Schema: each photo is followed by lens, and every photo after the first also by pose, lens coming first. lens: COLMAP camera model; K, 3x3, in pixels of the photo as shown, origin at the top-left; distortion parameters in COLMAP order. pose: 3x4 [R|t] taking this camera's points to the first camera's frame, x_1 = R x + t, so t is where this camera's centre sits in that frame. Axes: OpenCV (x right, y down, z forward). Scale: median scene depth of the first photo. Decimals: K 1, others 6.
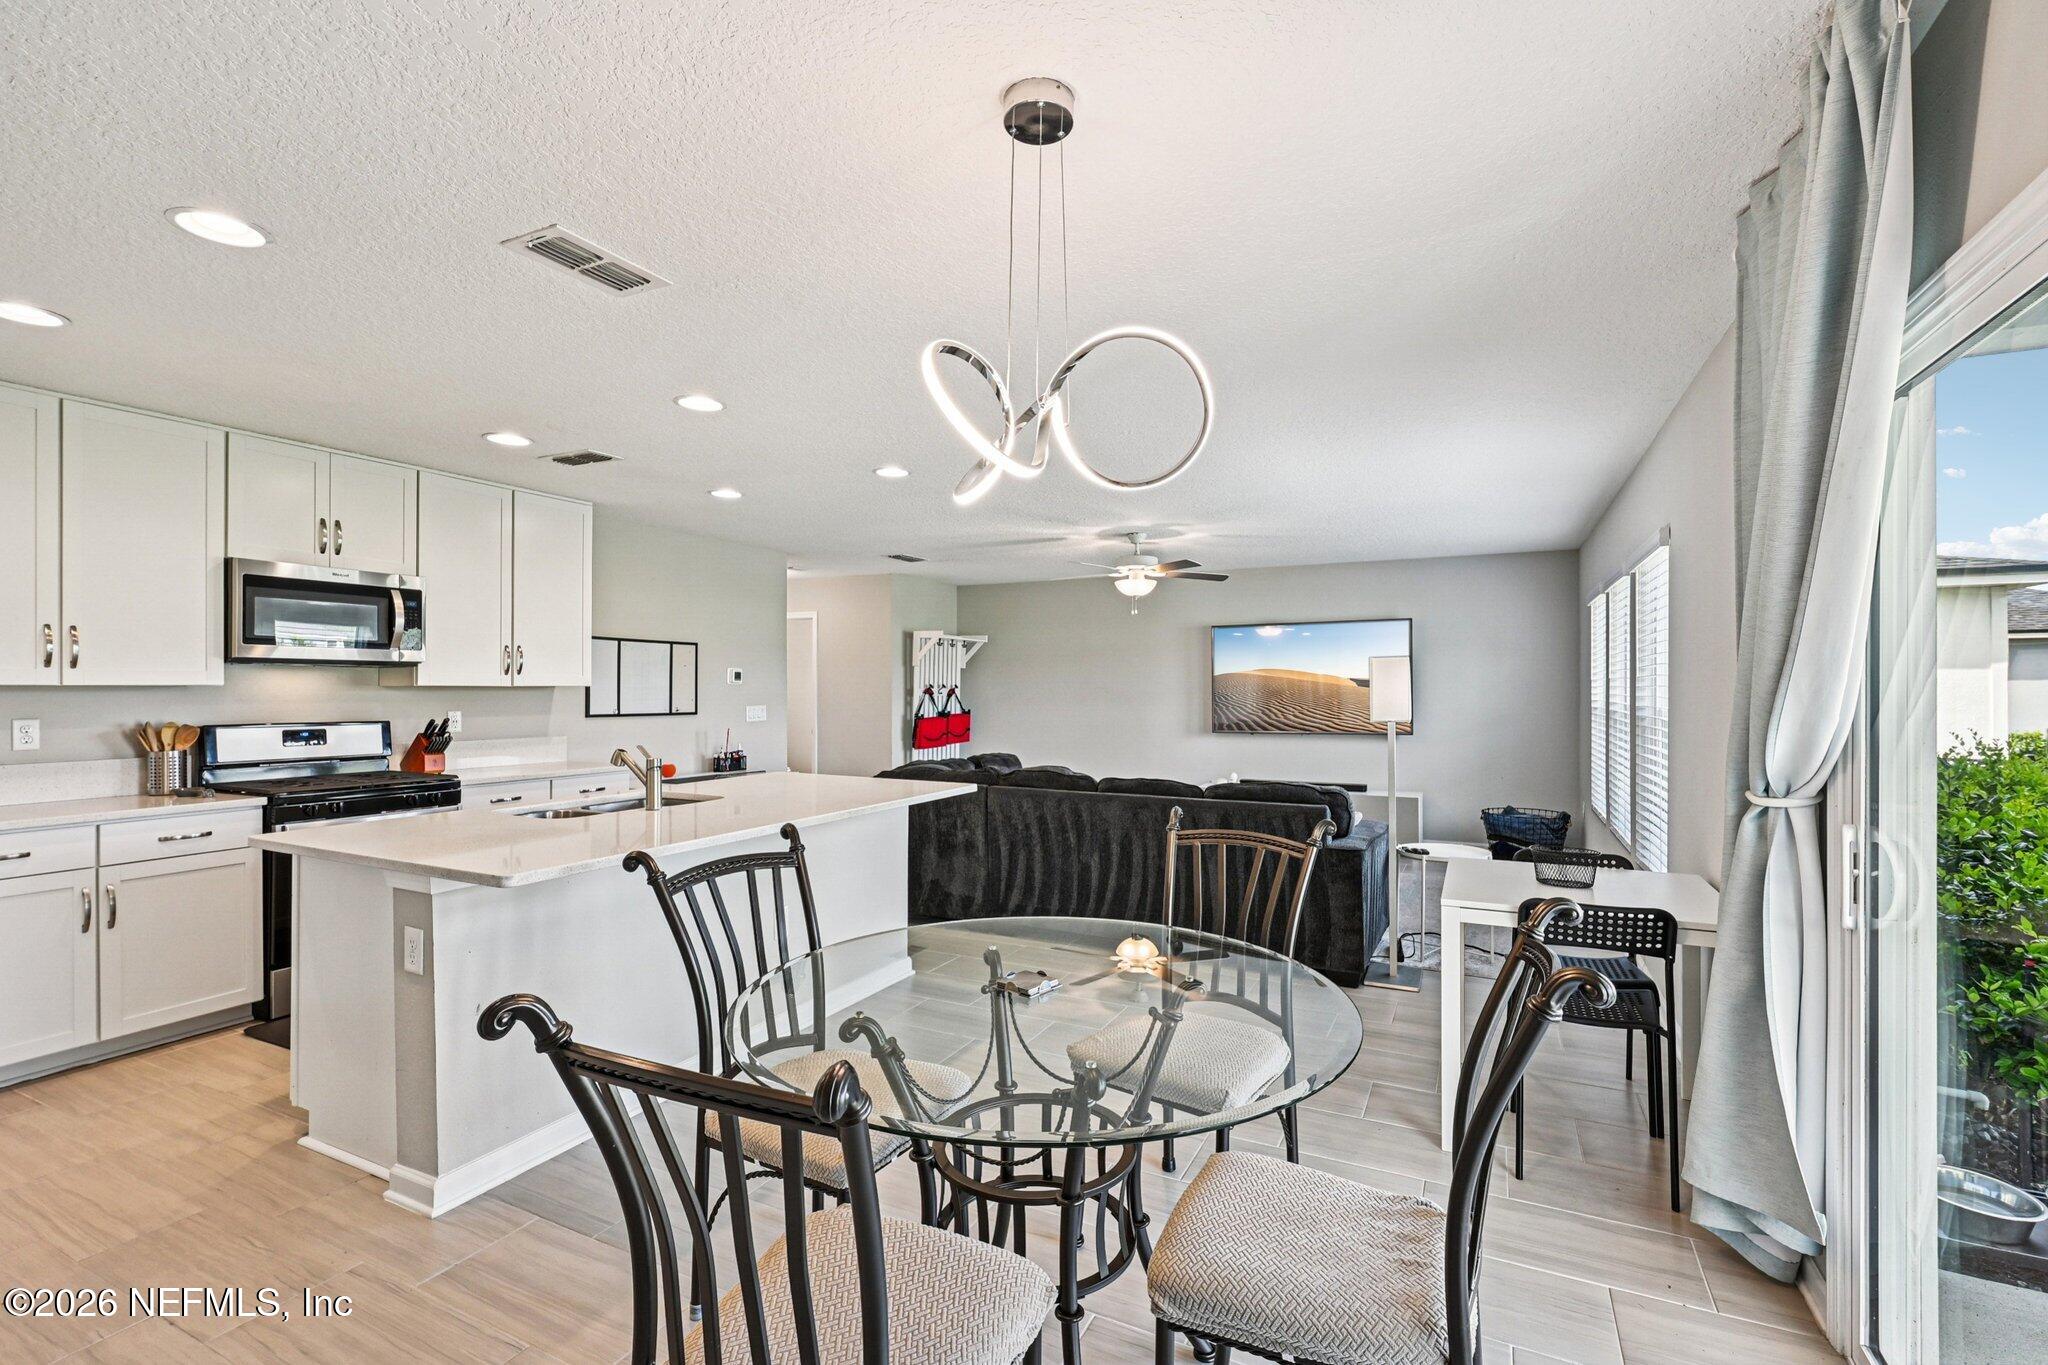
lens RADIAL K [[919.5, 0, 1032.2], [0, 919.5, 687.4], [0, 0, 1]] dist [0.000391, -0.000419]
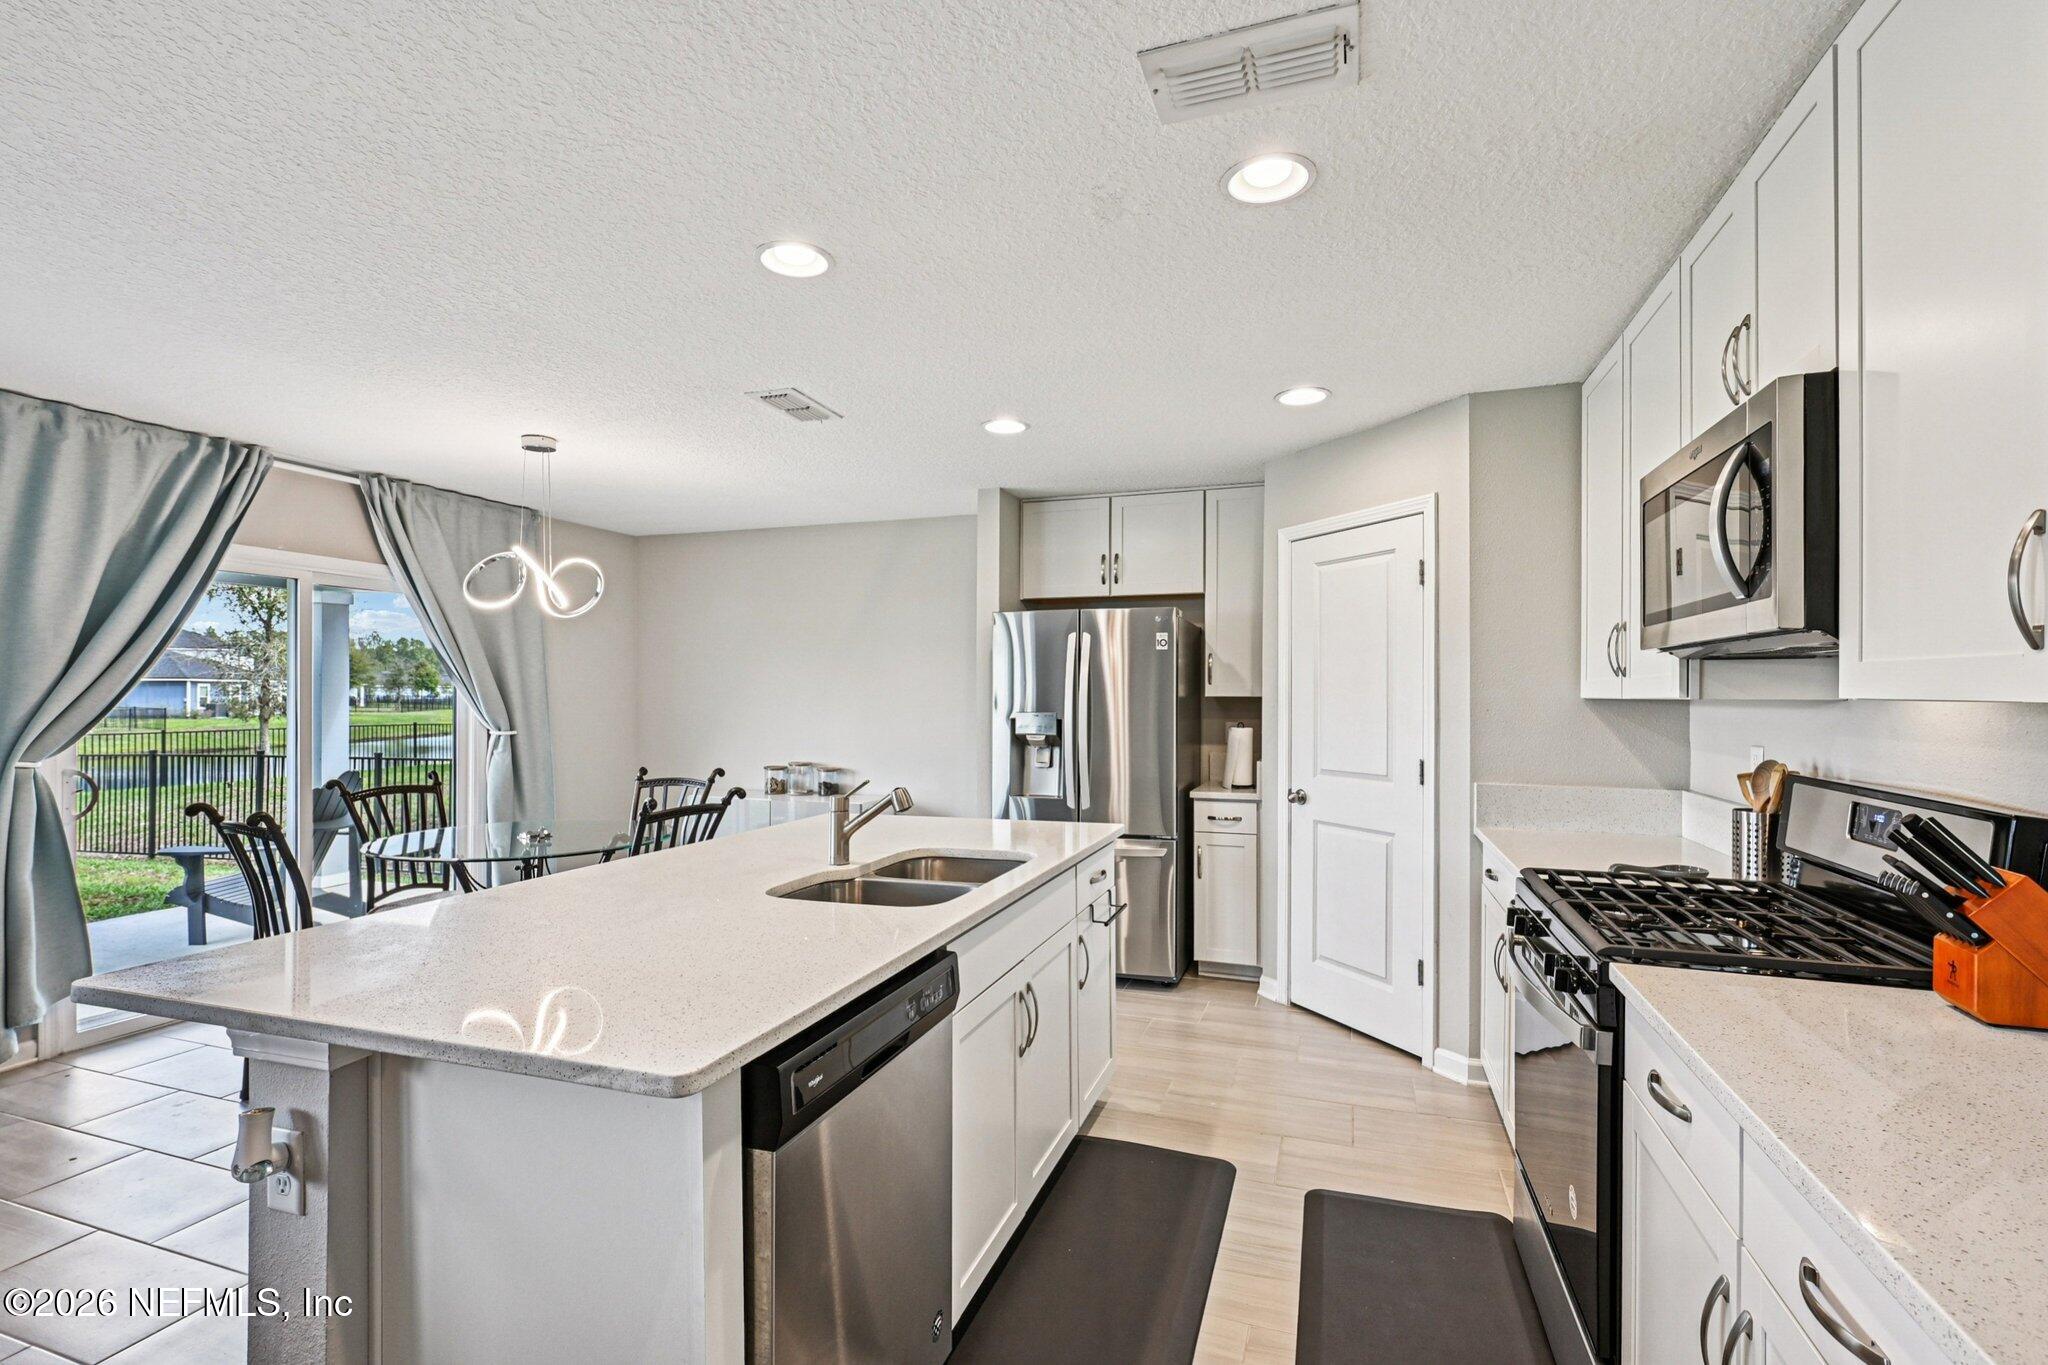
lens RADIAL K [[919.5, 0, 1029.9], [0, 919.5, 696.4], [0, 0, 1]] dist [0.000391, -0.000419]
pose [[-0.991277, -0.002809, -0.131767, -0.335992], [-0.002784, 0.999996, -0.000372, -0.002087], [0.131767, -0.000002, -0.991281, 1.268477]]
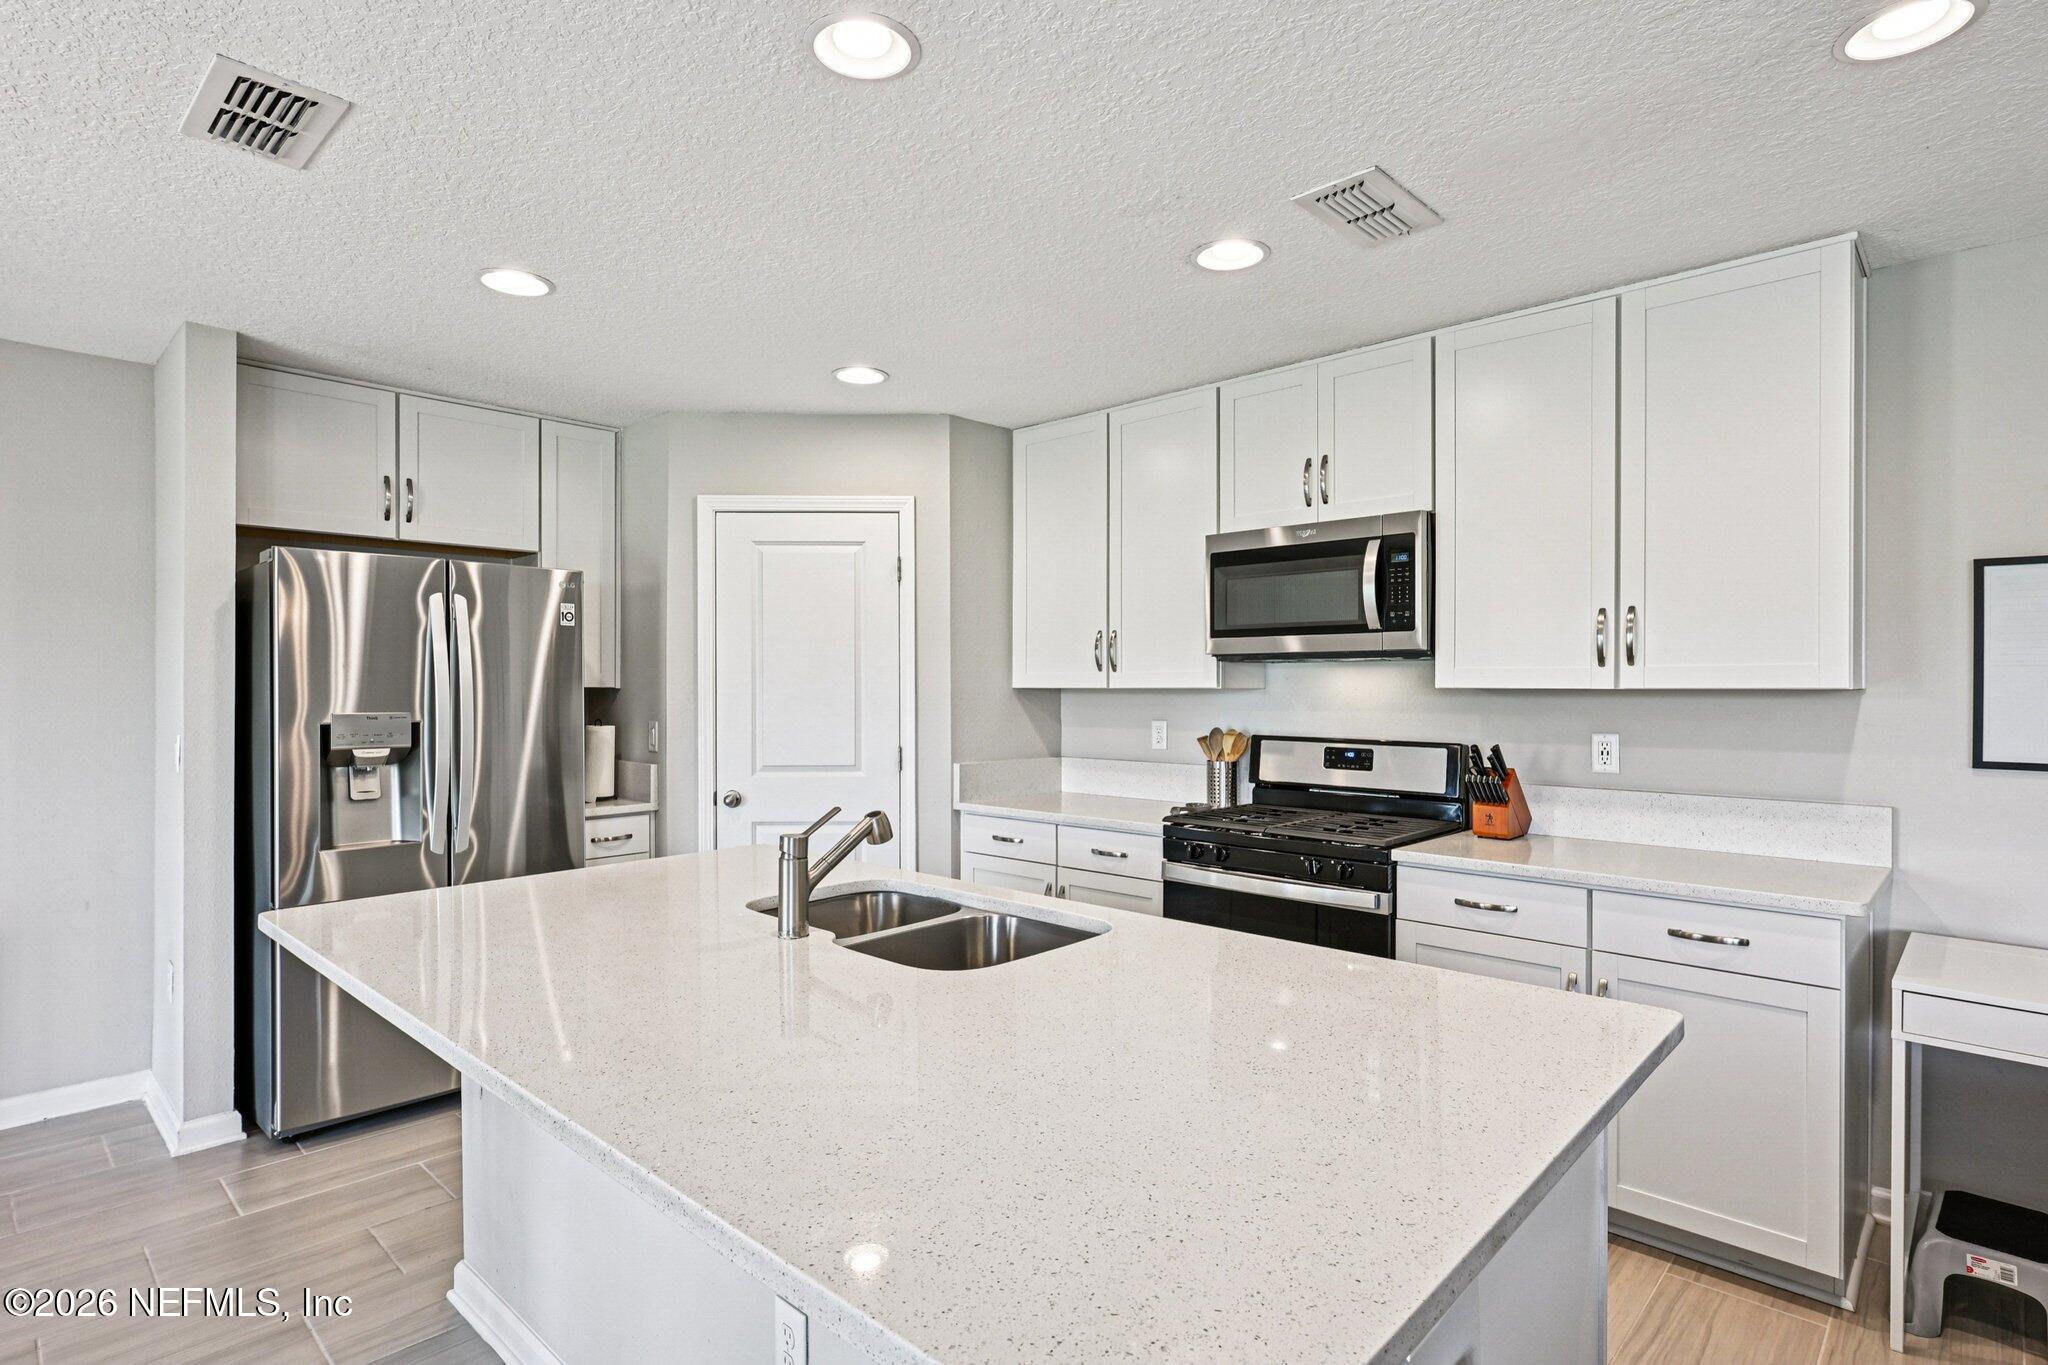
lens RADIAL K [[1037.4, 0, 1031.4], [0, 1037.4, 690.7], [0, 0, 1]] dist [0.004035, 0.000898]
pose [[-0.290027, 0.002768, -0.957015, 0.069754], [0.000512, 0.999996, 0.002737, -0.002291], [0.957018, 0.000304, -0.290027, 0.934248]]
